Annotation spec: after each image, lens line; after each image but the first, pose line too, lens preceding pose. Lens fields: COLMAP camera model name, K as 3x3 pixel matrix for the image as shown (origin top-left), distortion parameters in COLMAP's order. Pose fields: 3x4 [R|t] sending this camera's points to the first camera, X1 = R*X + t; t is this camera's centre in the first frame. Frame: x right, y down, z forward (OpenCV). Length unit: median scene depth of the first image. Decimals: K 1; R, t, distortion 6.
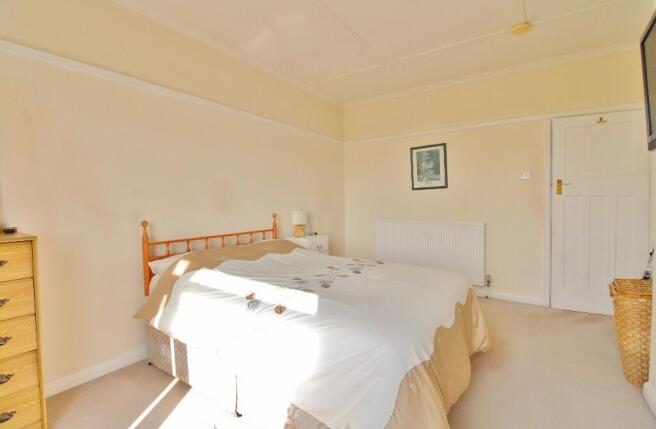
lens RADIAL K [[315.7, 0, 328.0], [0, 315.7, 214.5], [0, 0, 1]] dist [-0.003020, -0.000587]
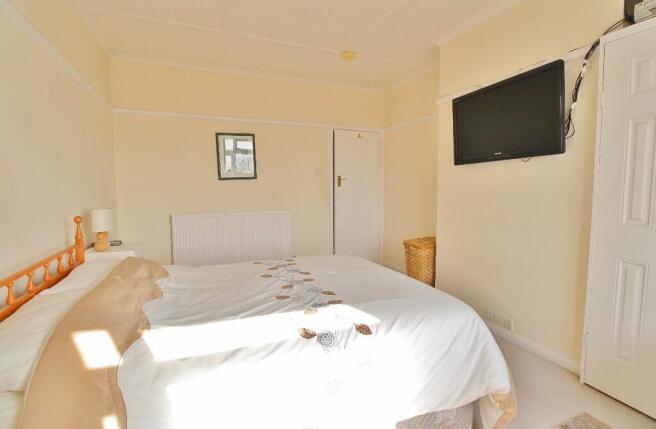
lens RADIAL K [[315.7, 0, 328.0], [0, 315.7, 214.5], [0, 0, 1]] dist [-0.003020, -0.000587]
pose [[0.530387, -0.067415, 0.845071, -0.484191], [0.035592, 0.997725, 0.057255, -0.027035], [-0.847008, -0.000289, 0.531580, 0.355322]]
